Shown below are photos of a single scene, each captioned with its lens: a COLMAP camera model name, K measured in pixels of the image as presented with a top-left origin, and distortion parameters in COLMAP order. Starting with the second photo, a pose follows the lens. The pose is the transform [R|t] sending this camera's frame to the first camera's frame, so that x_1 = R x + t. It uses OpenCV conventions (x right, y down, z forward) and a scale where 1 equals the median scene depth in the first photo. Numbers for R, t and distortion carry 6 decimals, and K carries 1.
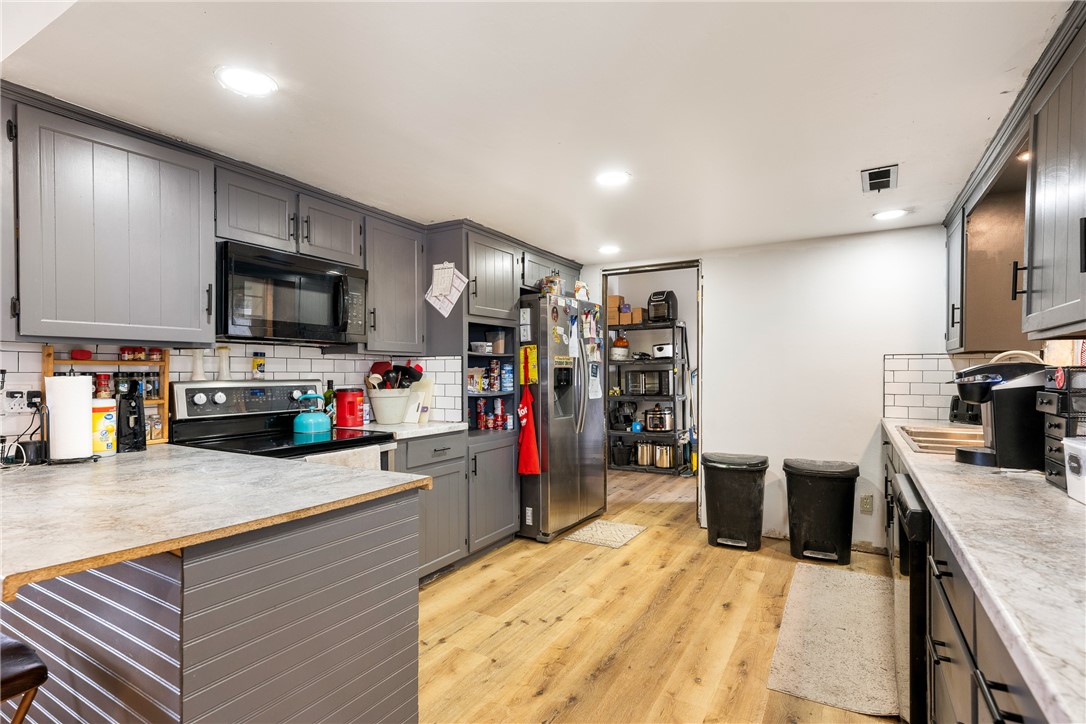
lens RADIAL K [[535.8, 0, 541.7], [0, 535.8, 370.3], [0, 0, 1]] dist [-0.002734, -0.000372]
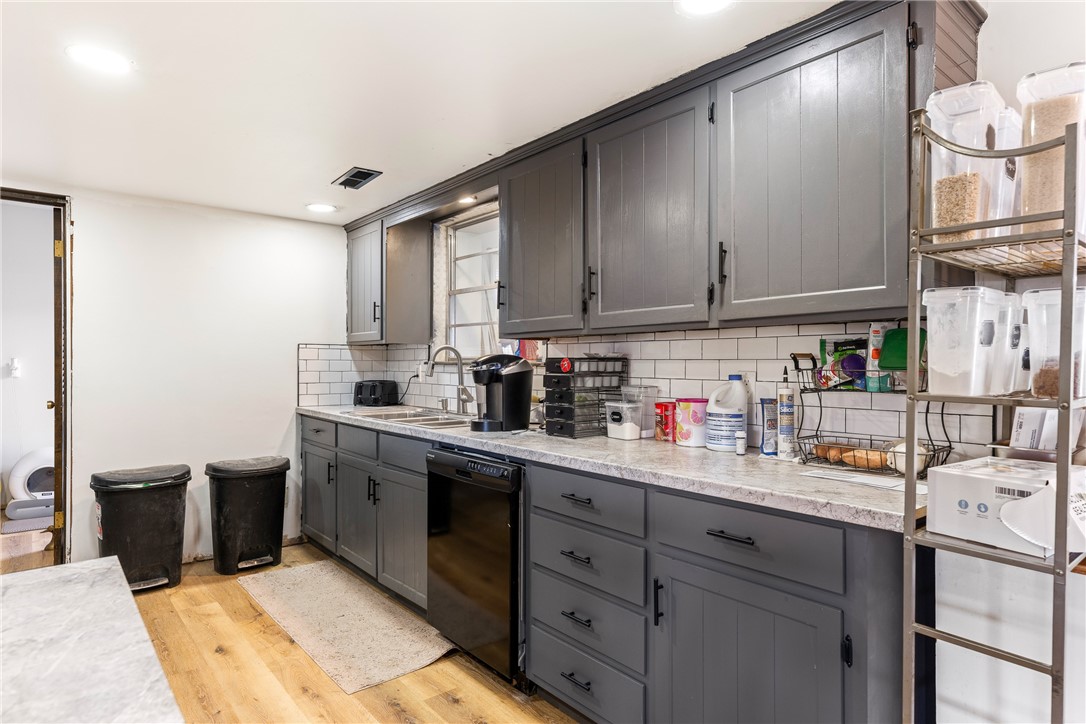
lens RADIAL K [[612.1, 0, 541.8], [0, 612.1, 362.0], [0, 0, 1]] dist [0.016343, 0.000252]
pose [[0.346938, 0.002166, 0.937885, -0.295853], [-0.006285, 0.999980, 0.000015, 0.002197], [-0.937867, -0.005899, 0.346945, 0.186278]]
